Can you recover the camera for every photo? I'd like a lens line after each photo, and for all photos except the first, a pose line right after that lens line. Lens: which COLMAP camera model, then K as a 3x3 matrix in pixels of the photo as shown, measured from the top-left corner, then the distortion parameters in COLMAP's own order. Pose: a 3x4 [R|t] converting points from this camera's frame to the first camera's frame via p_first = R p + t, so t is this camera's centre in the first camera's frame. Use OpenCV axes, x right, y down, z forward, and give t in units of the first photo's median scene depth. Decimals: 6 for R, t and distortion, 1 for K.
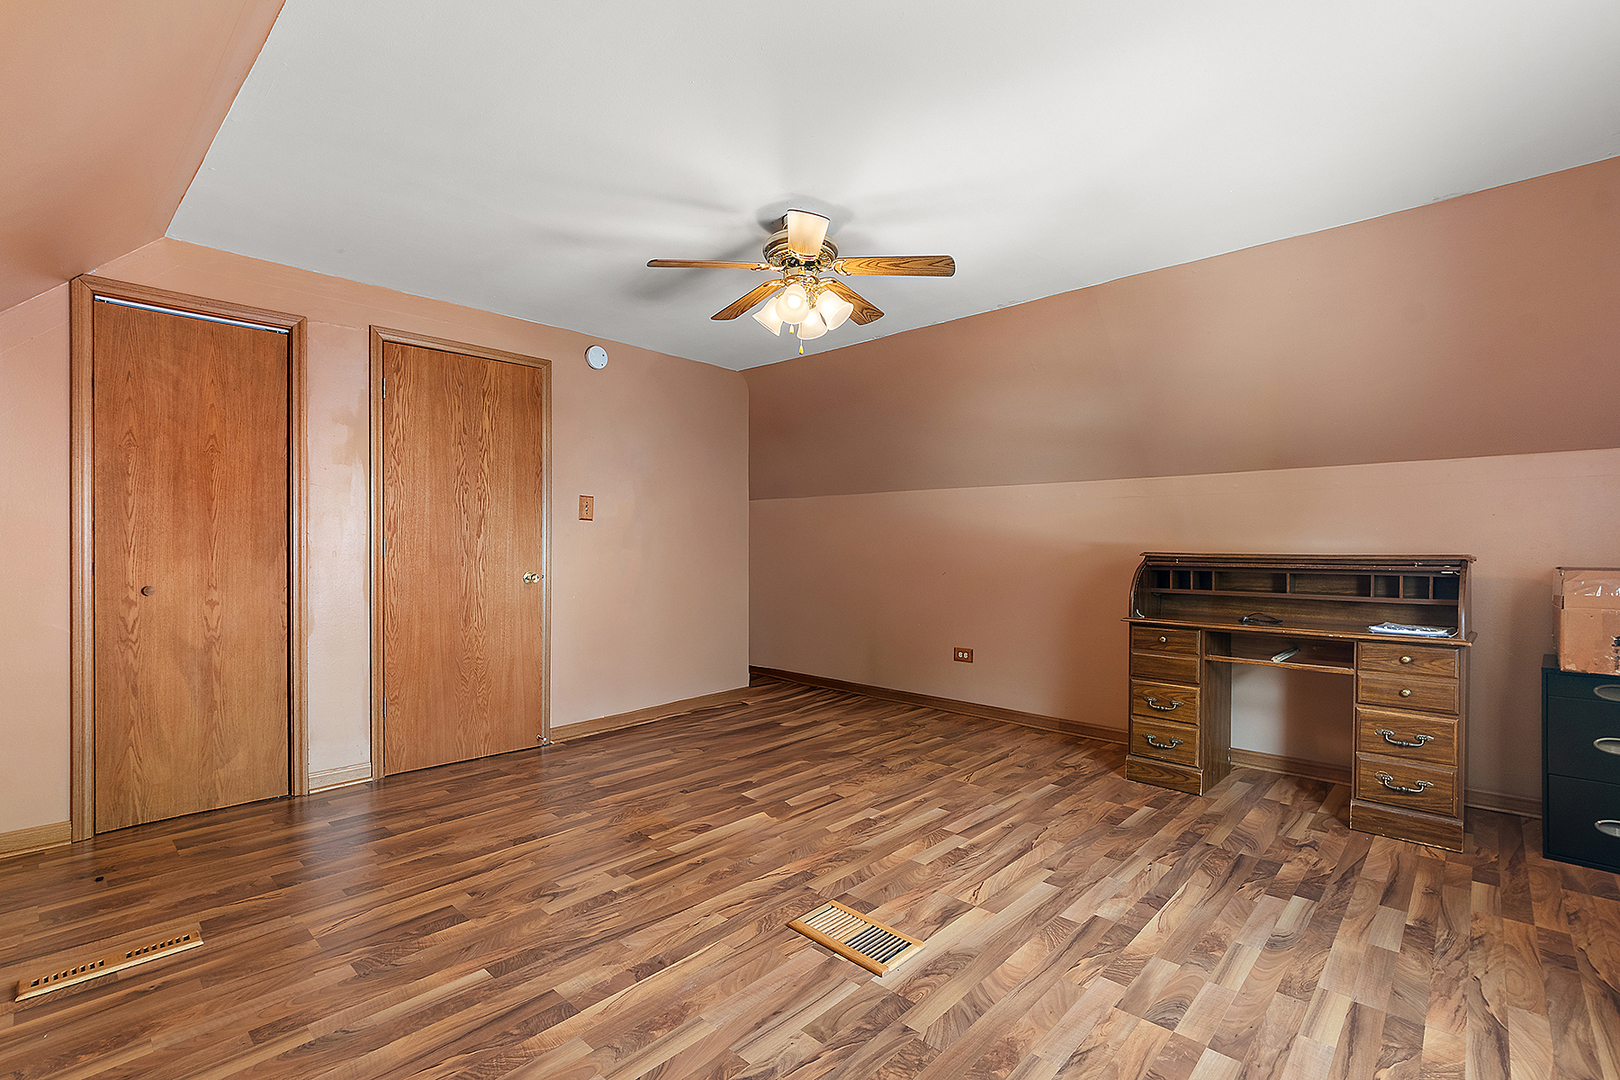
lens RADIAL K [[729.7, 0, 806.2], [0, 729.7, 545.8], [0, 0, 1]] dist [-0.000157, -0.001340]
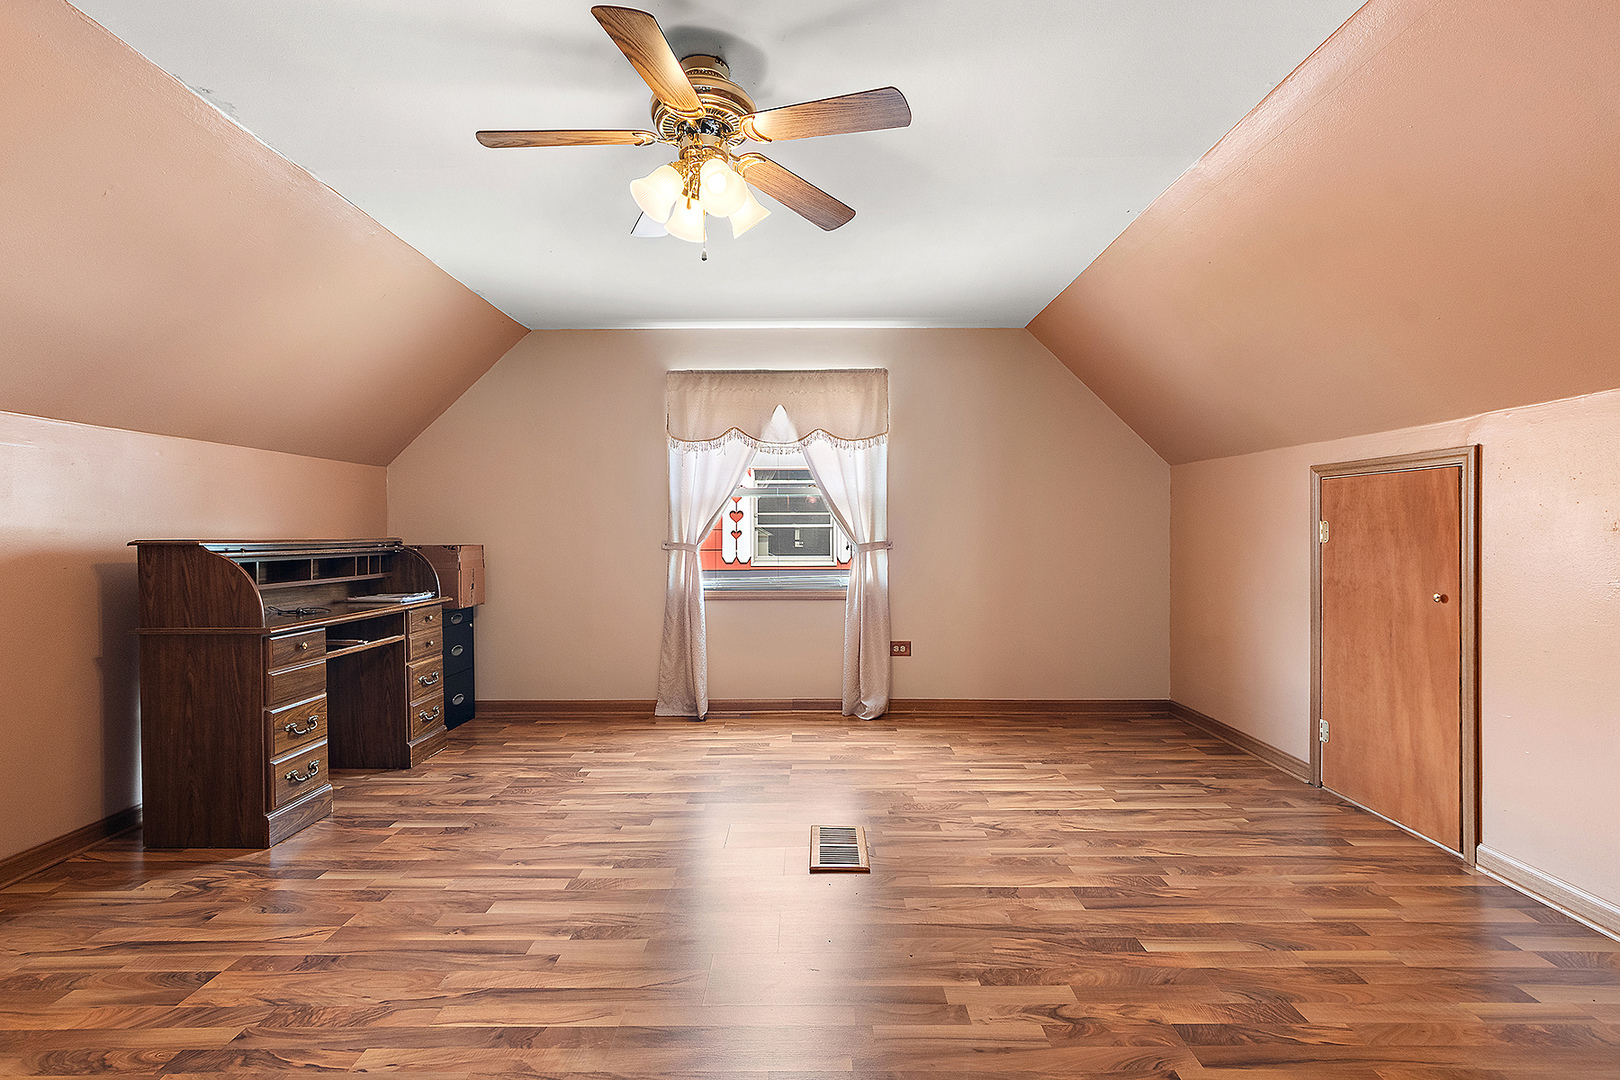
lens RADIAL K [[729.7, 0, 805.1], [0, 729.7, 536.8], [0, 0, 1]] dist [-0.000157, -0.001340]
pose [[-0.681375, -0.006167, 0.731909, -0.680228], [0.001358, 0.999952, 0.009689, -0.000317], [-0.731933, 0.007596, -0.681334, 1.615970]]
